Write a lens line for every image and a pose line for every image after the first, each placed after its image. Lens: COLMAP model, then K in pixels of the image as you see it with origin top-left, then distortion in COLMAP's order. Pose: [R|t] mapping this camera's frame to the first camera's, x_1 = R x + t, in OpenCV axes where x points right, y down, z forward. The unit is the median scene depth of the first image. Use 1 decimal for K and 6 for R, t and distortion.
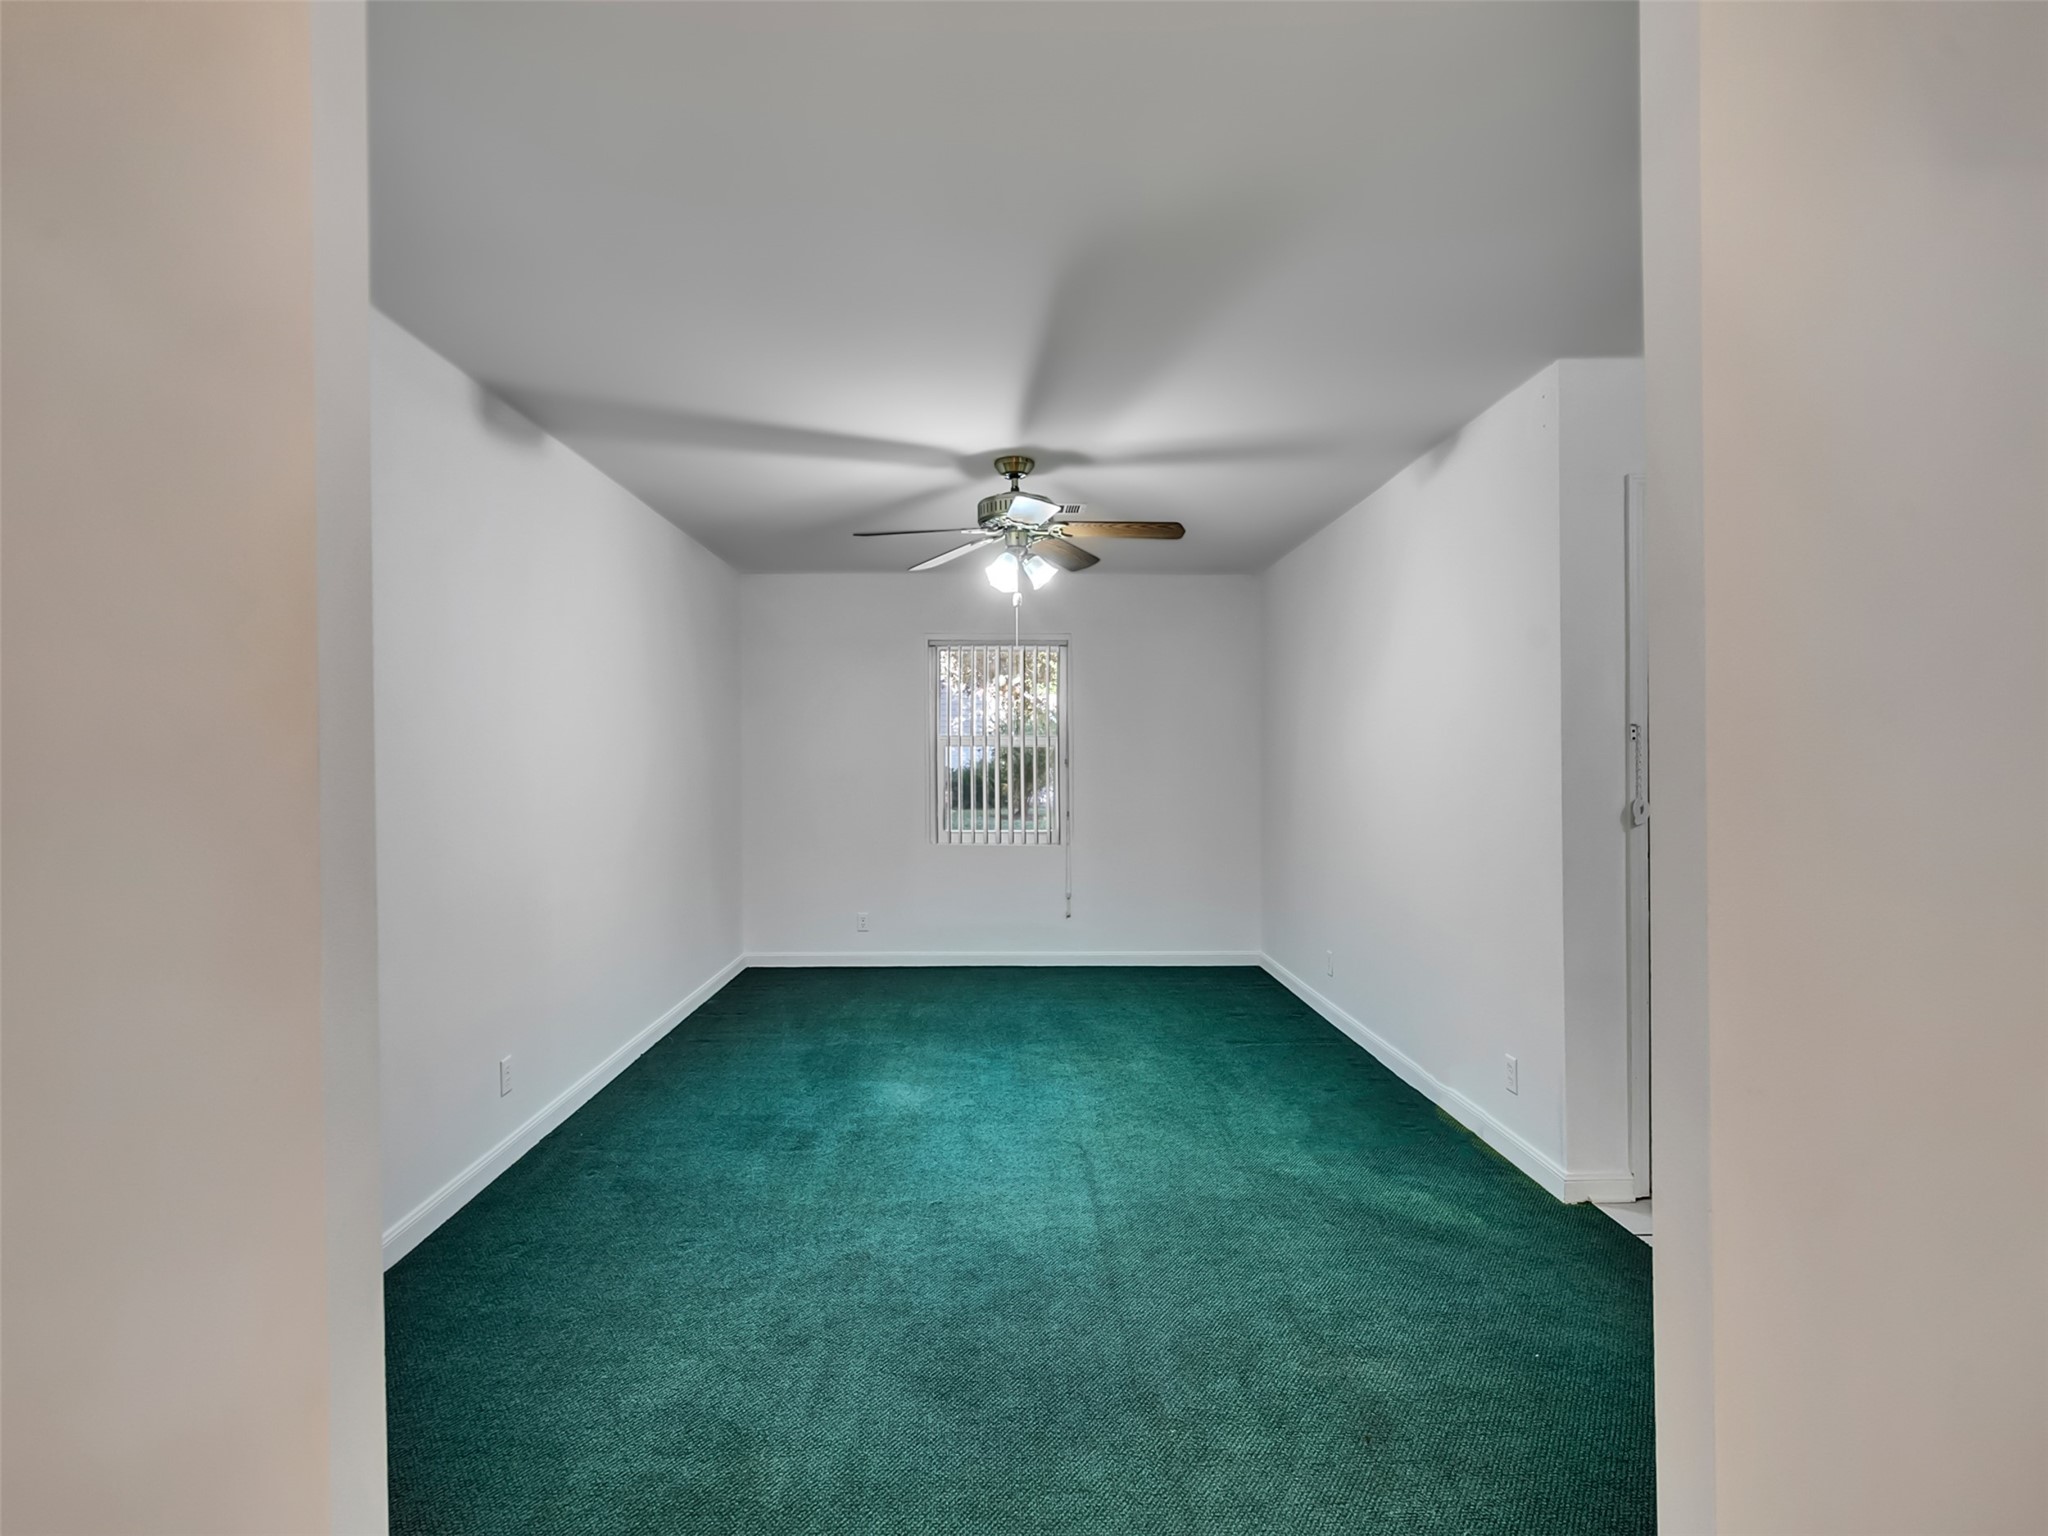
lens RADIAL K [[1048.6, 0, 1010.5], [0, 1048.6, 767.4], [0, 0, 1]] dist [-0.006841, 0.004665]
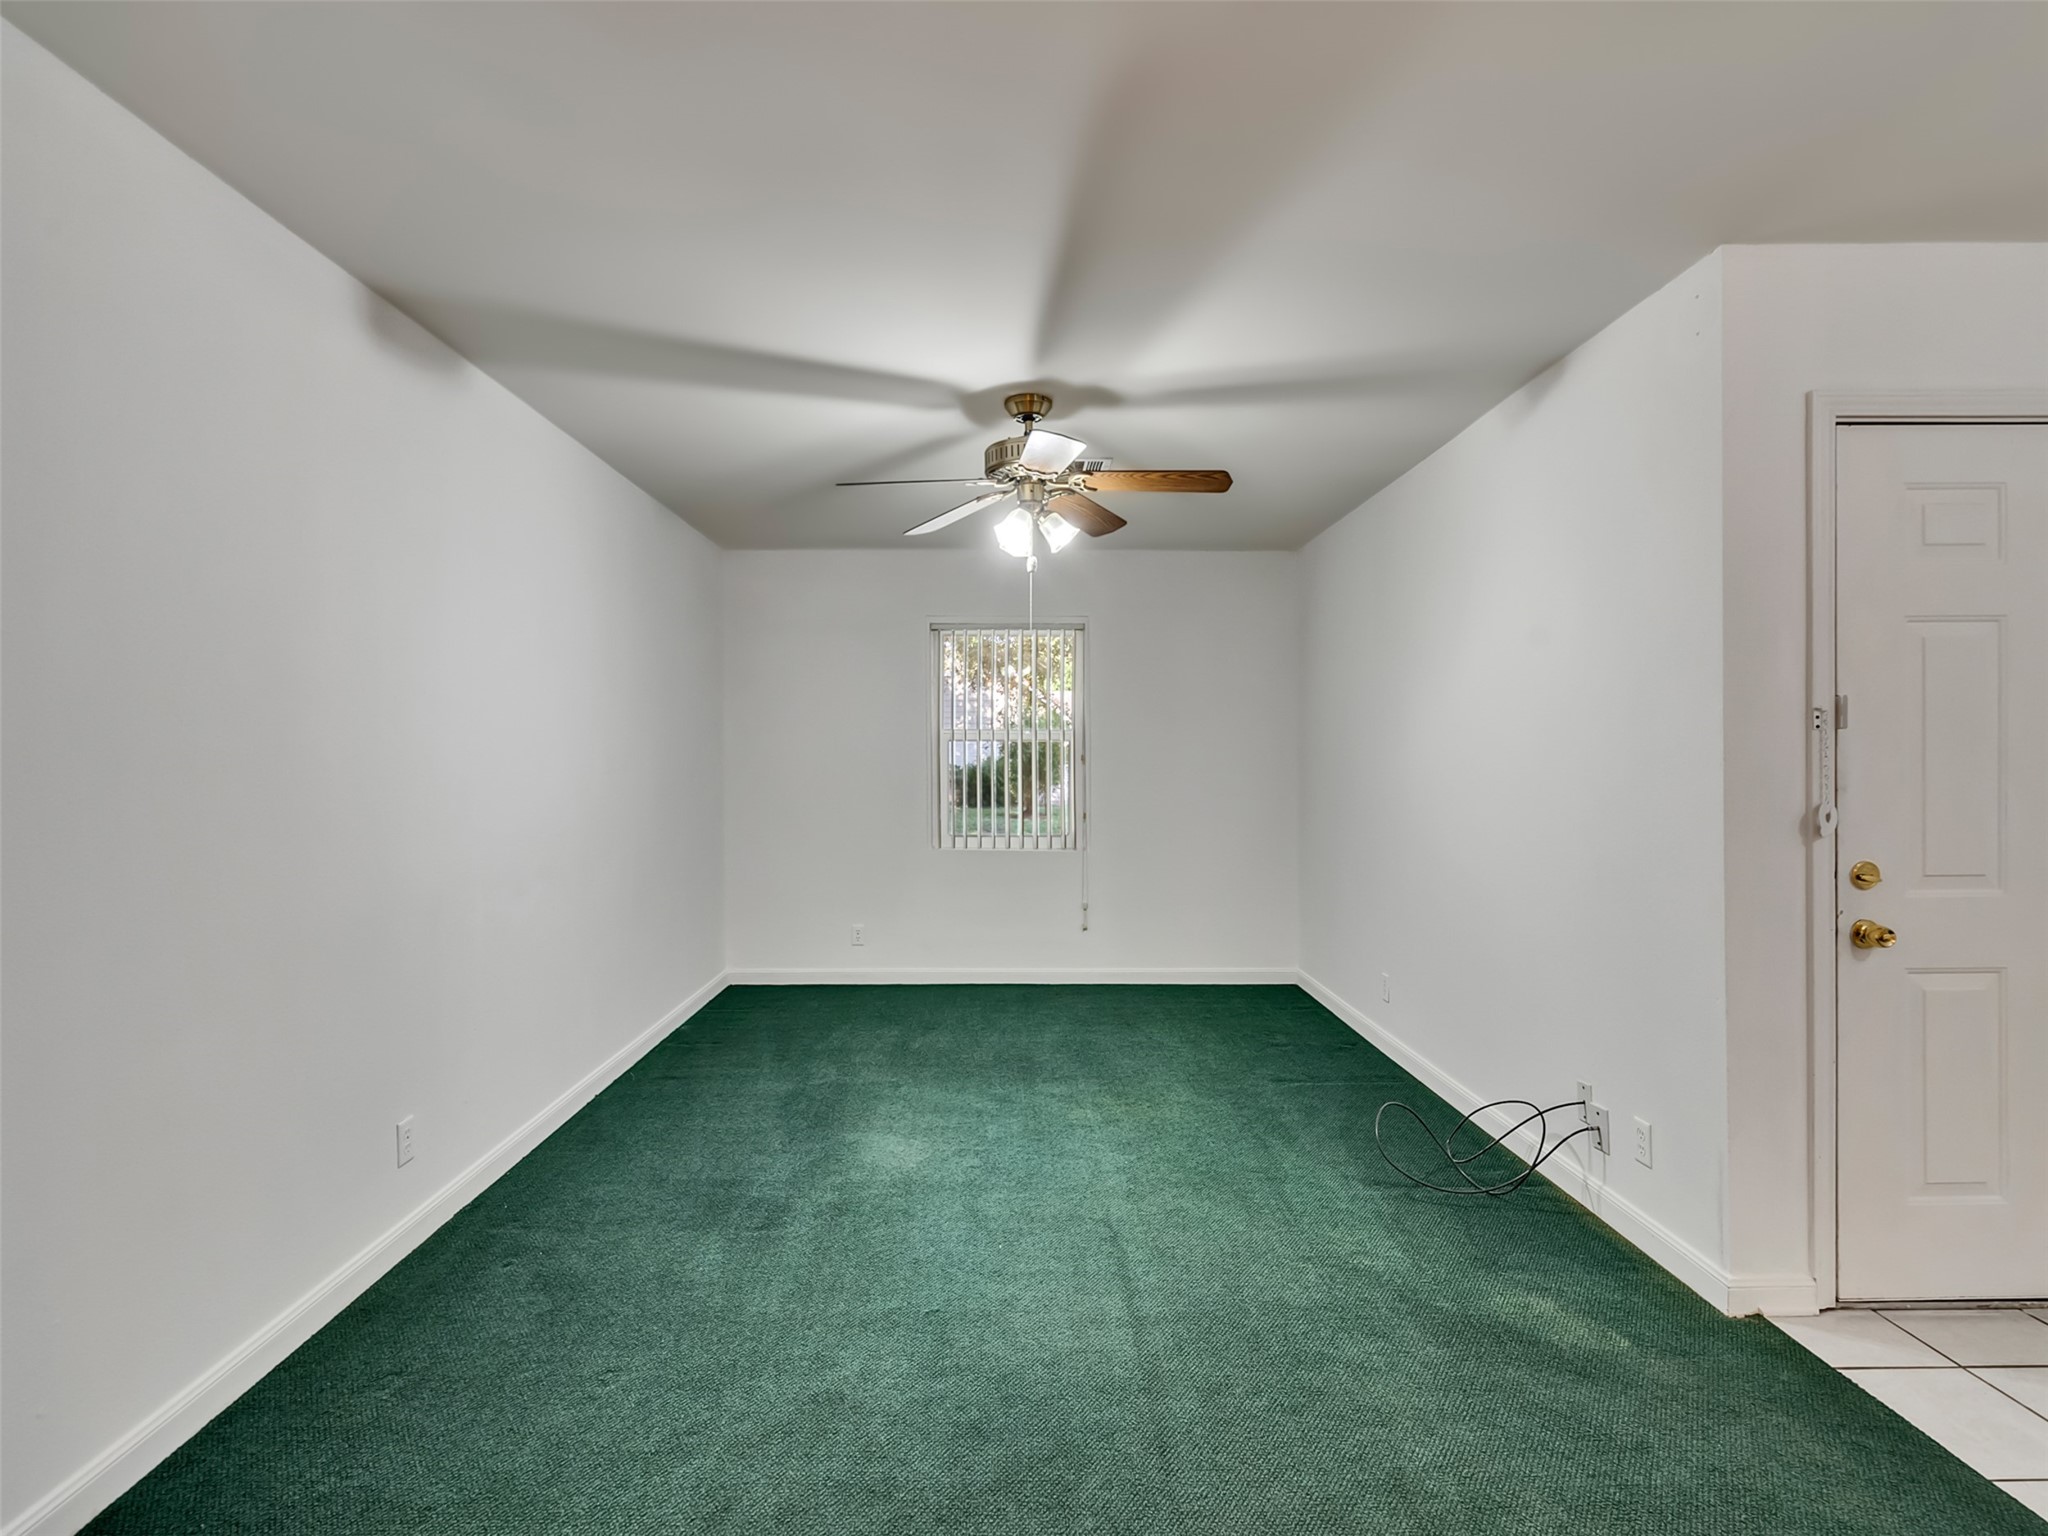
lens RADIAL K [[1048.6, 0, 1010.5], [0, 1048.6, 767.4], [0, 0, 1]] dist [-0.006841, 0.004665]
pose [[0.999977, 0.000785, -0.006699, -0.005114], [-0.000772, 0.999998, 0.002011, 0.001495], [0.006700, -0.002006, 0.999976, 0.167773]]
